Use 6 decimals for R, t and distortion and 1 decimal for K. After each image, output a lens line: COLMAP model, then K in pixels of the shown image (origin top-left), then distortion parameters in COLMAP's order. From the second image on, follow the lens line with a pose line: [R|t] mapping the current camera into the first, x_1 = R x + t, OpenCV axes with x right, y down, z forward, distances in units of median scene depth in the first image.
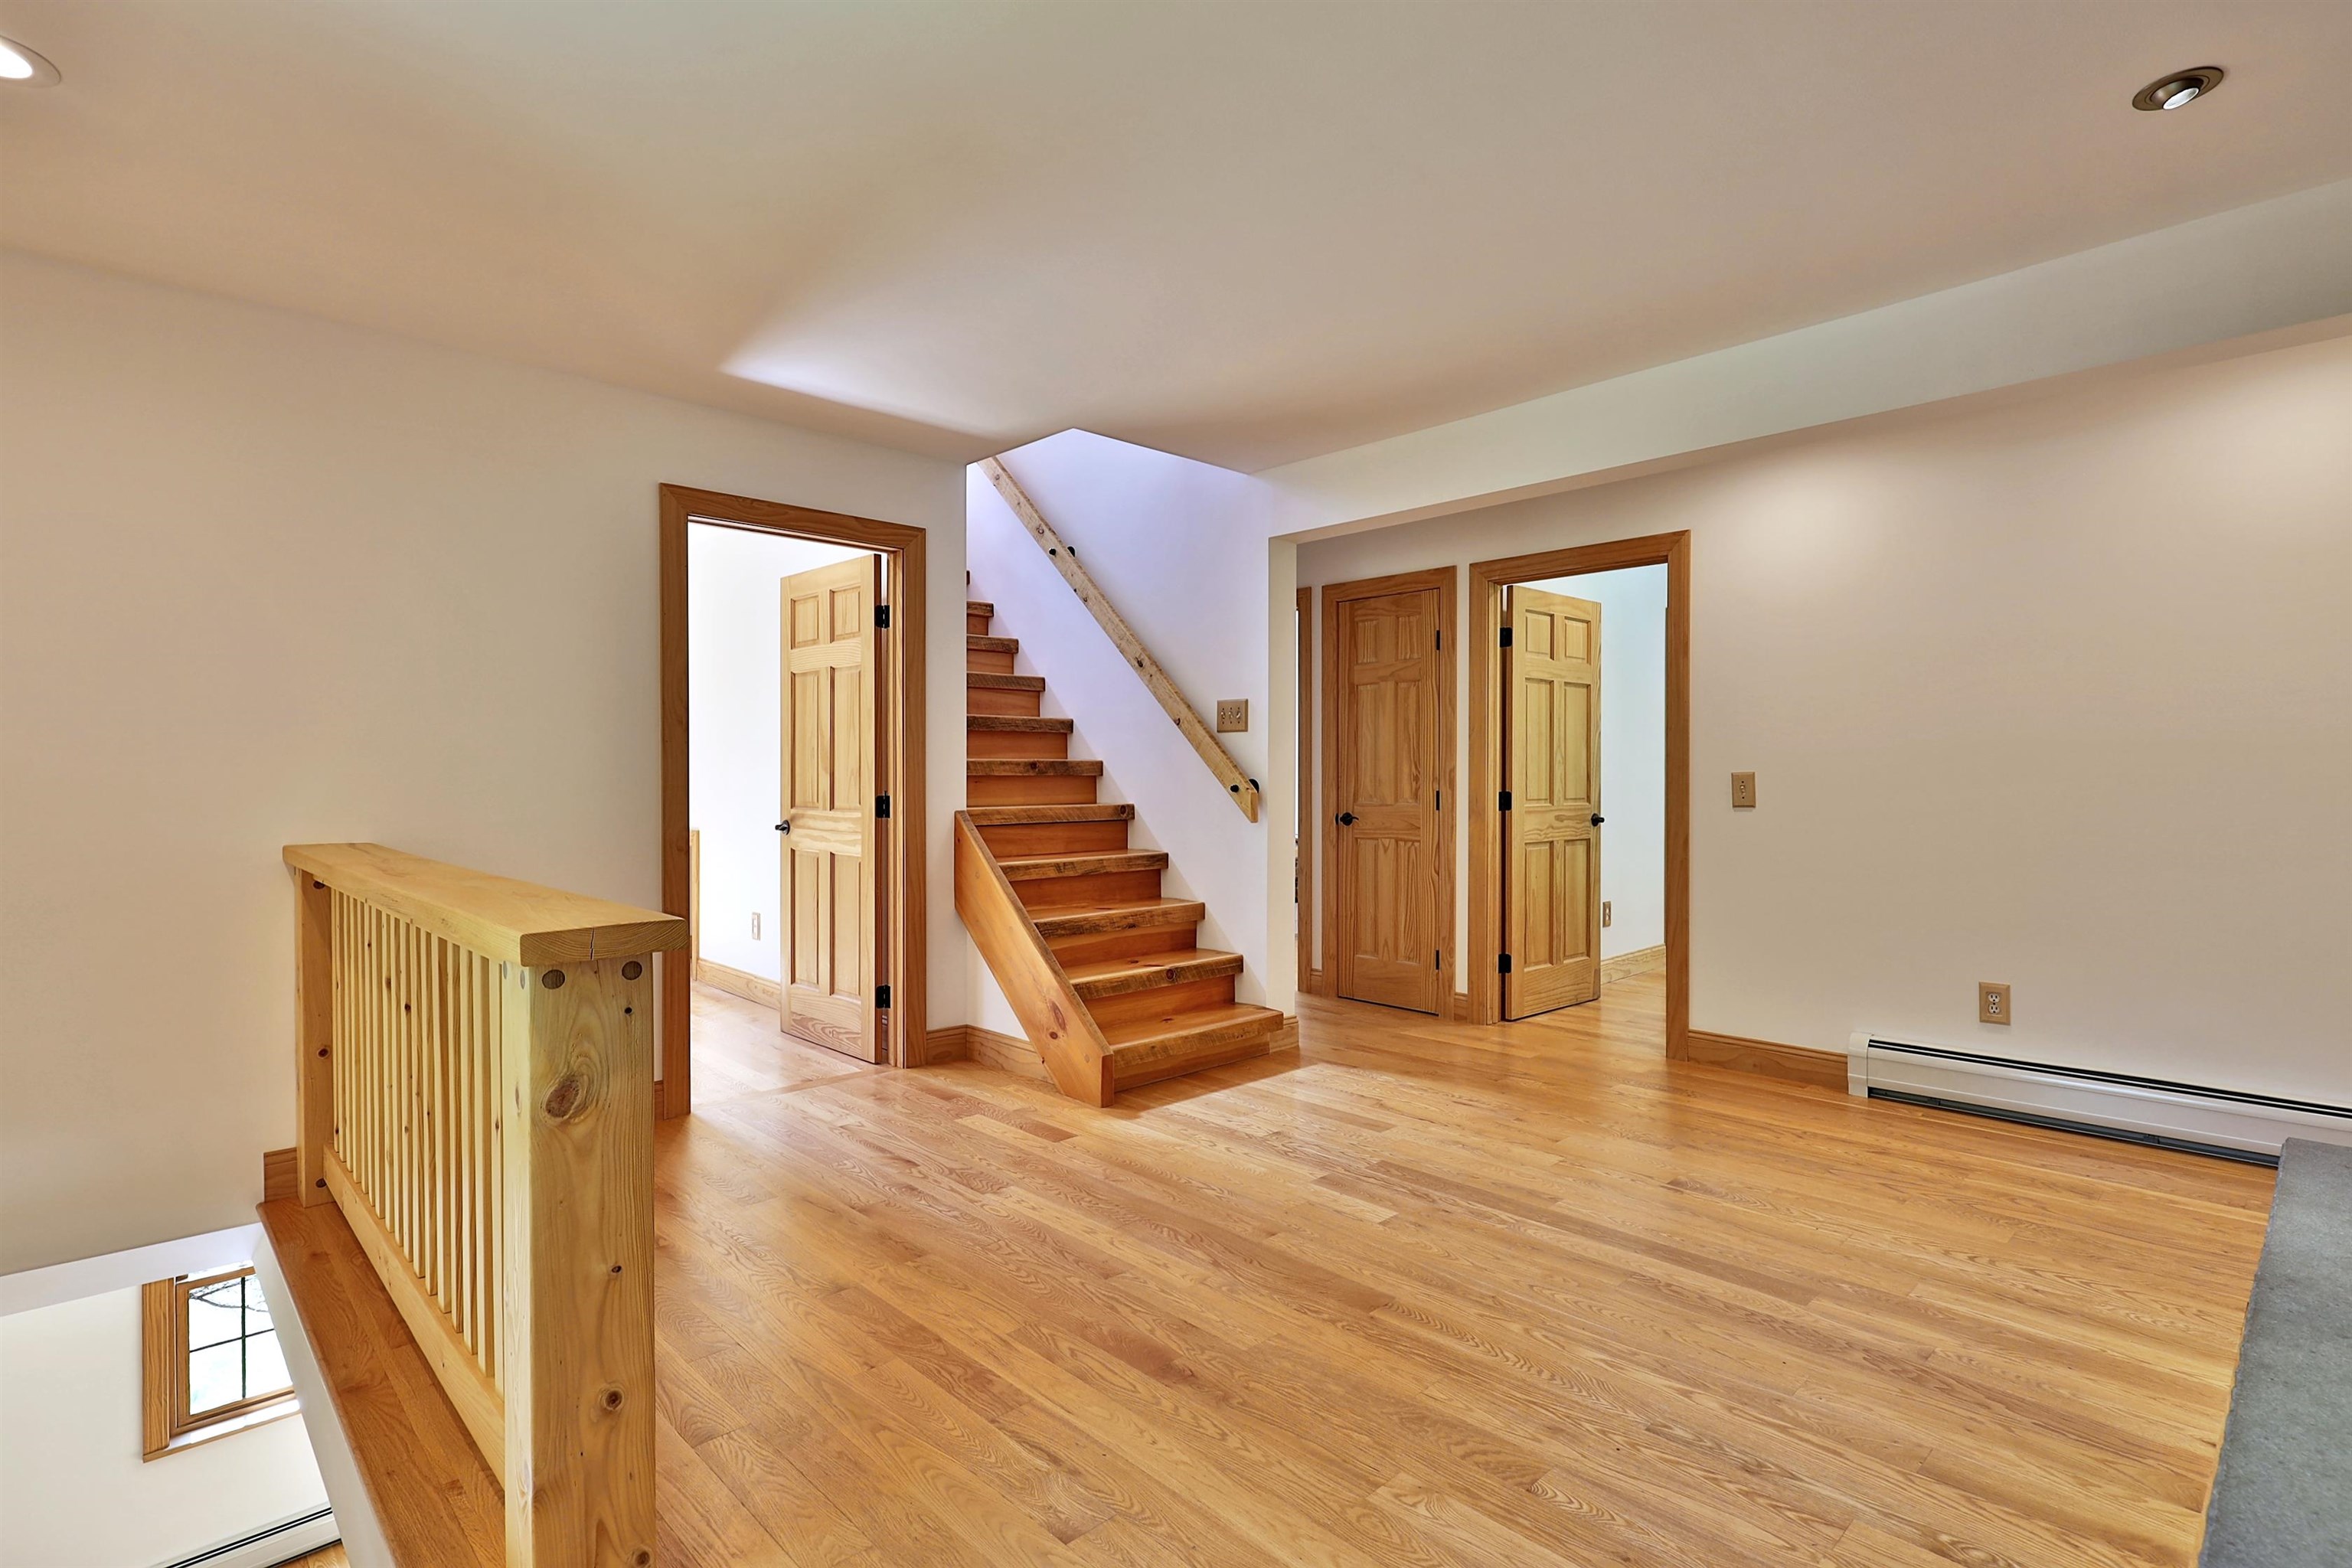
lens RADIAL K [[1128.9, 0, 1183.0], [0, 1128.9, 789.7], [0, 0, 1]] dist [0.002750, -0.000123]
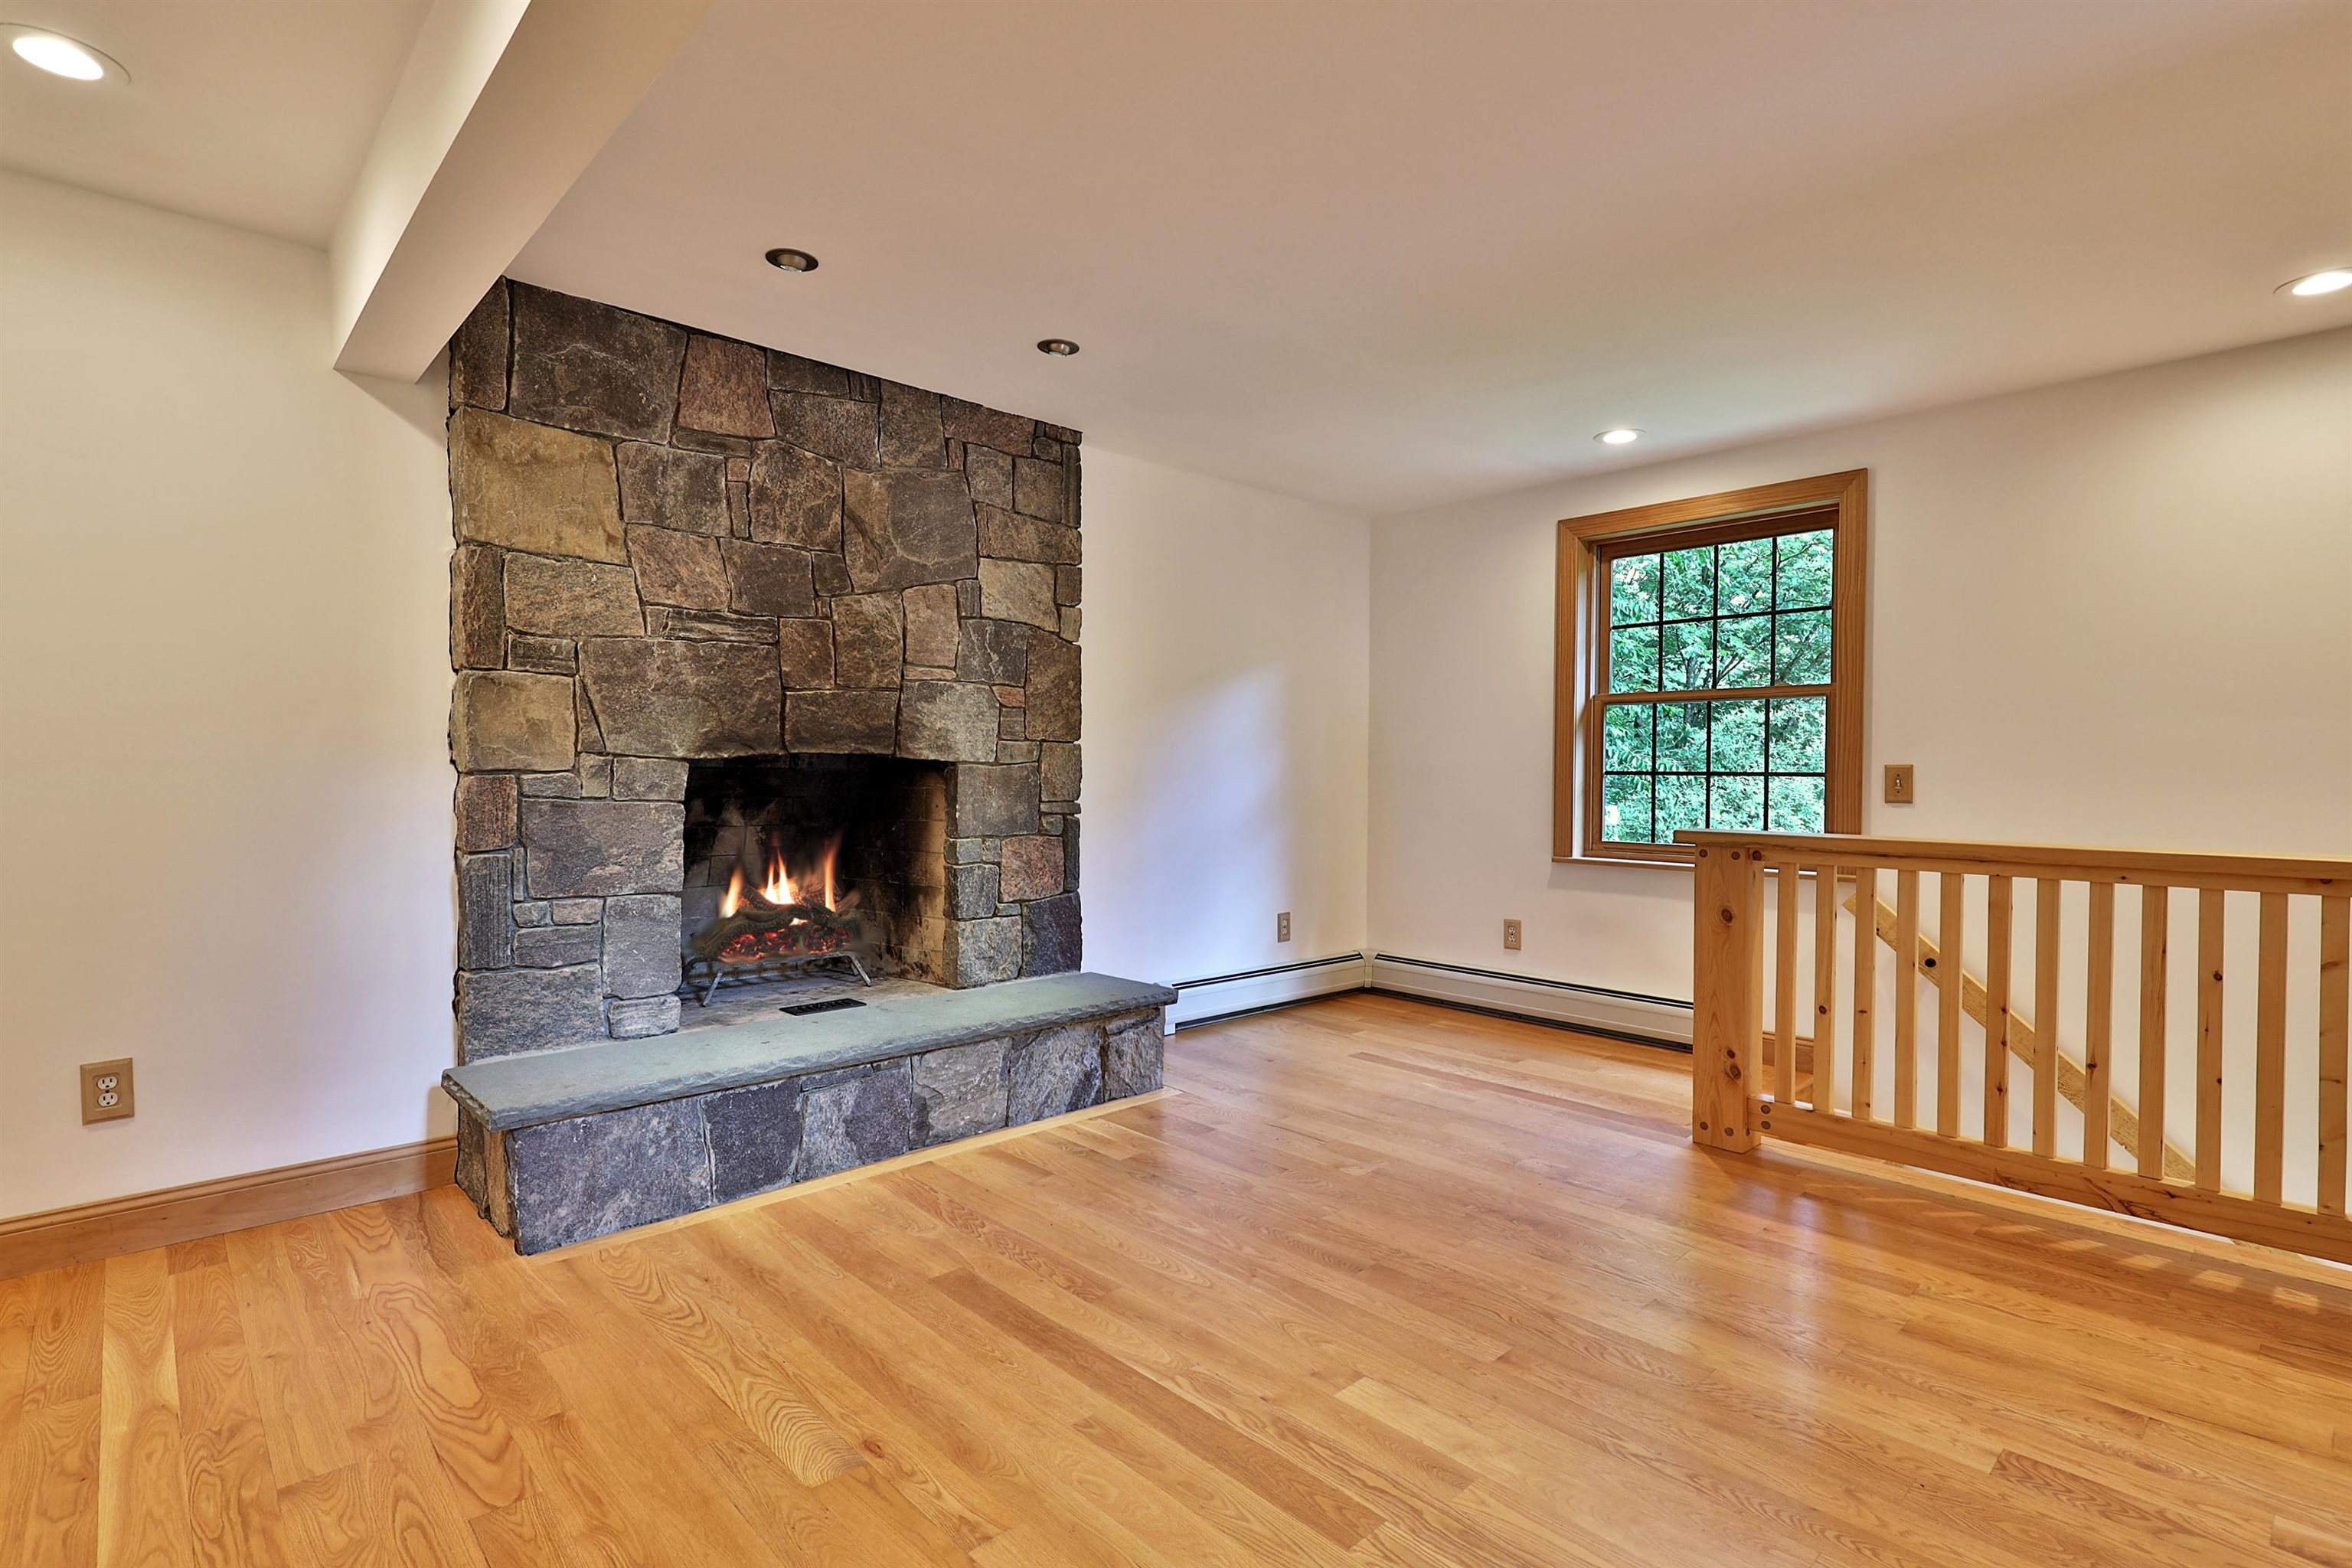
lens RADIAL K [[1128.9, 0, 1183.0], [0, 1128.9, 789.7], [0, 0, 1]] dist [0.002750, -0.000123]
pose [[-0.999946, -0.003723, 0.009737, 0.272529], [-0.003423, 0.999522, 0.030731, -0.017736], [-0.009847, 0.030696, -0.999480, 1.651072]]
